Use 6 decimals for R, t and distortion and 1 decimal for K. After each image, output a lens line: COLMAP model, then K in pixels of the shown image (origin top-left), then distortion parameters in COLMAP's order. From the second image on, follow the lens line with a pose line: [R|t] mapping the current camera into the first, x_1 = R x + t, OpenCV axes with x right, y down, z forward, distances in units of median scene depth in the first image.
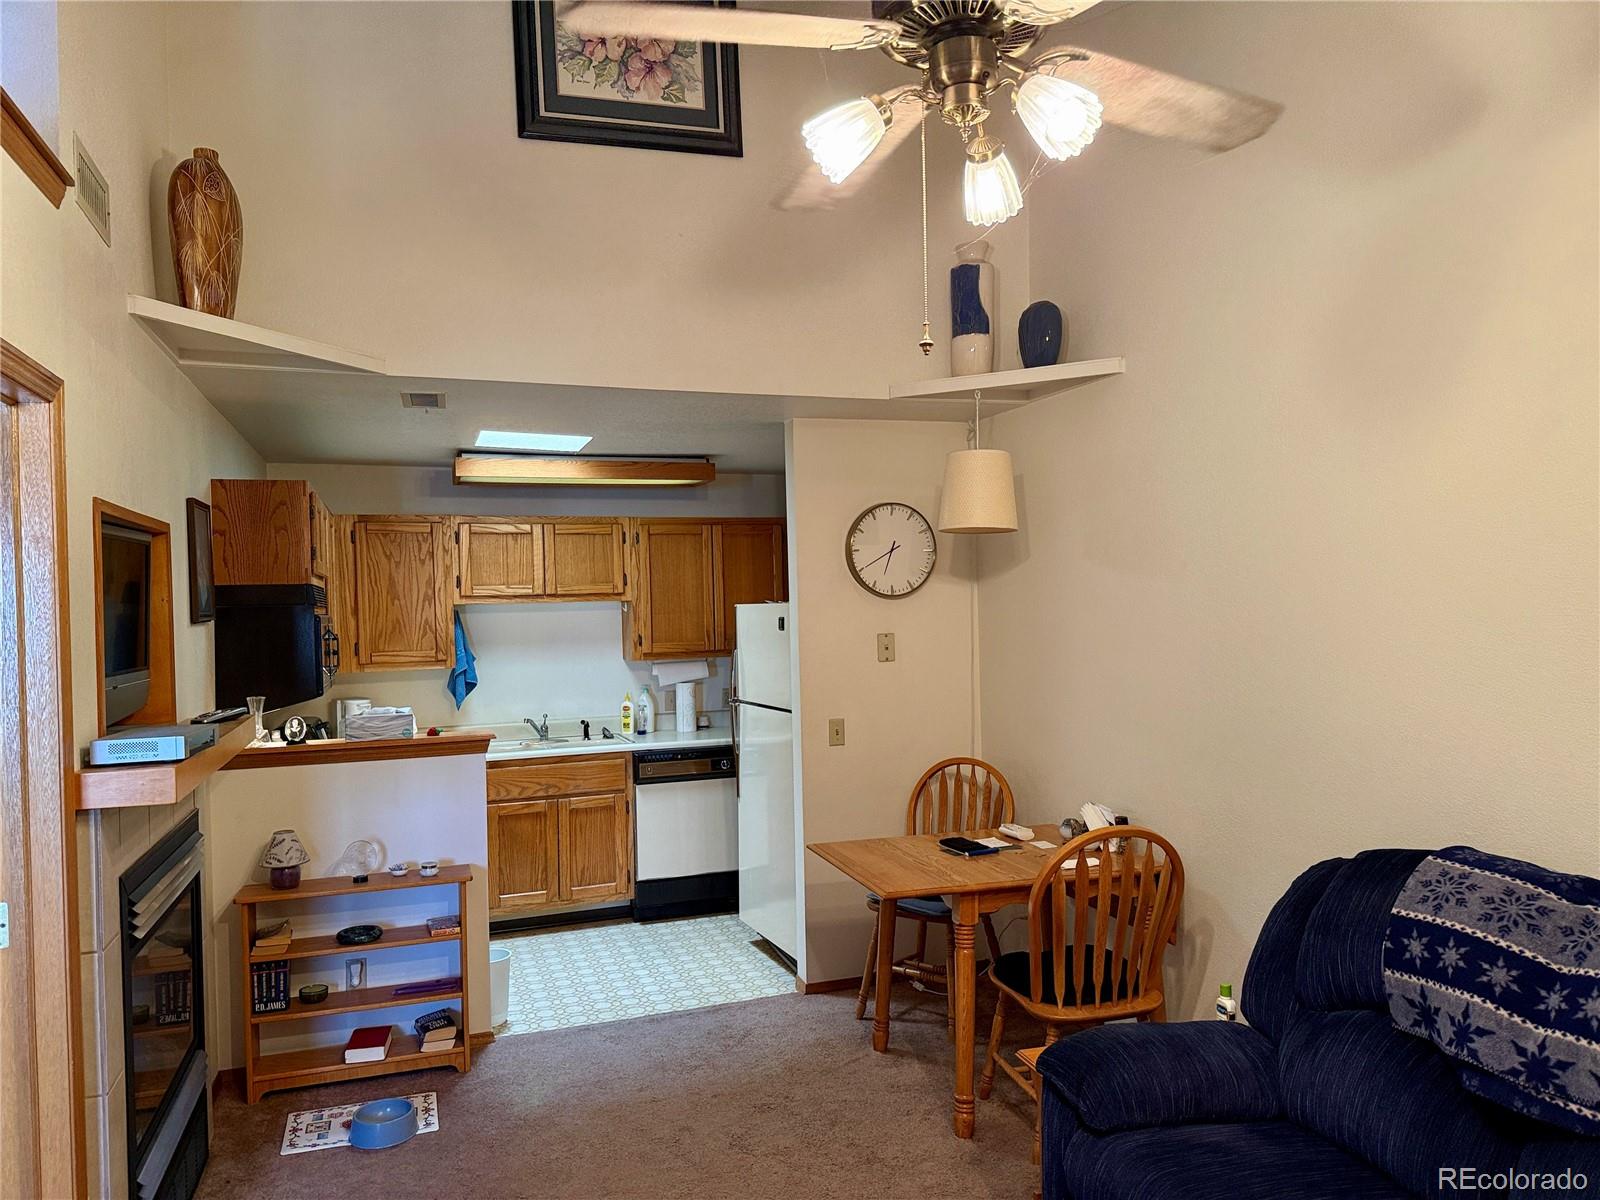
lens RADIAL K [[1114.0, 0, 810.8], [0, 1114.0, 607.6], [0, 0, 1]] dist [0.076431, -0.090713]
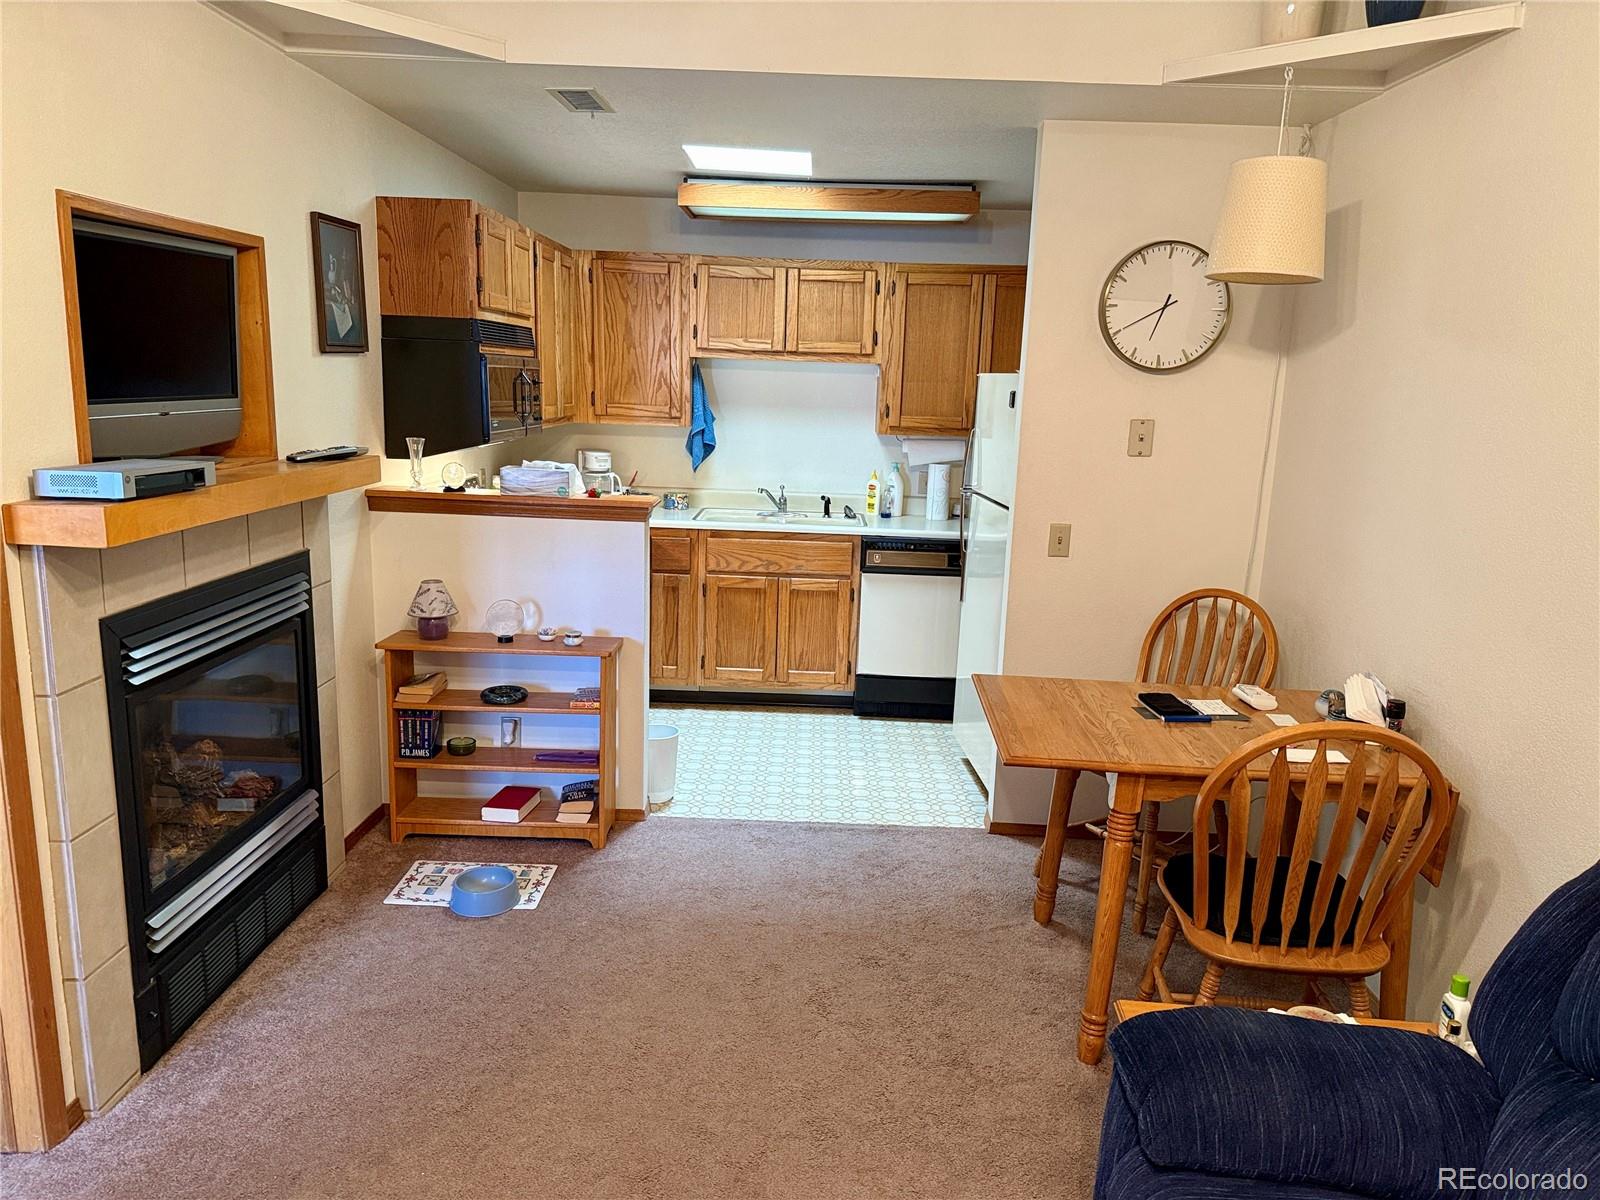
lens RADIAL K [[1114.0, 0, 816.3], [0, 1114.0, 602.5], [0, 0, 1]] dist [0.076431, -0.090713]
pose [[0.938278, 0.123065, -0.323249, 0.144839], [-0.057761, 0.977188, 0.204368, 0.001157], [0.341025, -0.173083, 0.923983, 0.211626]]
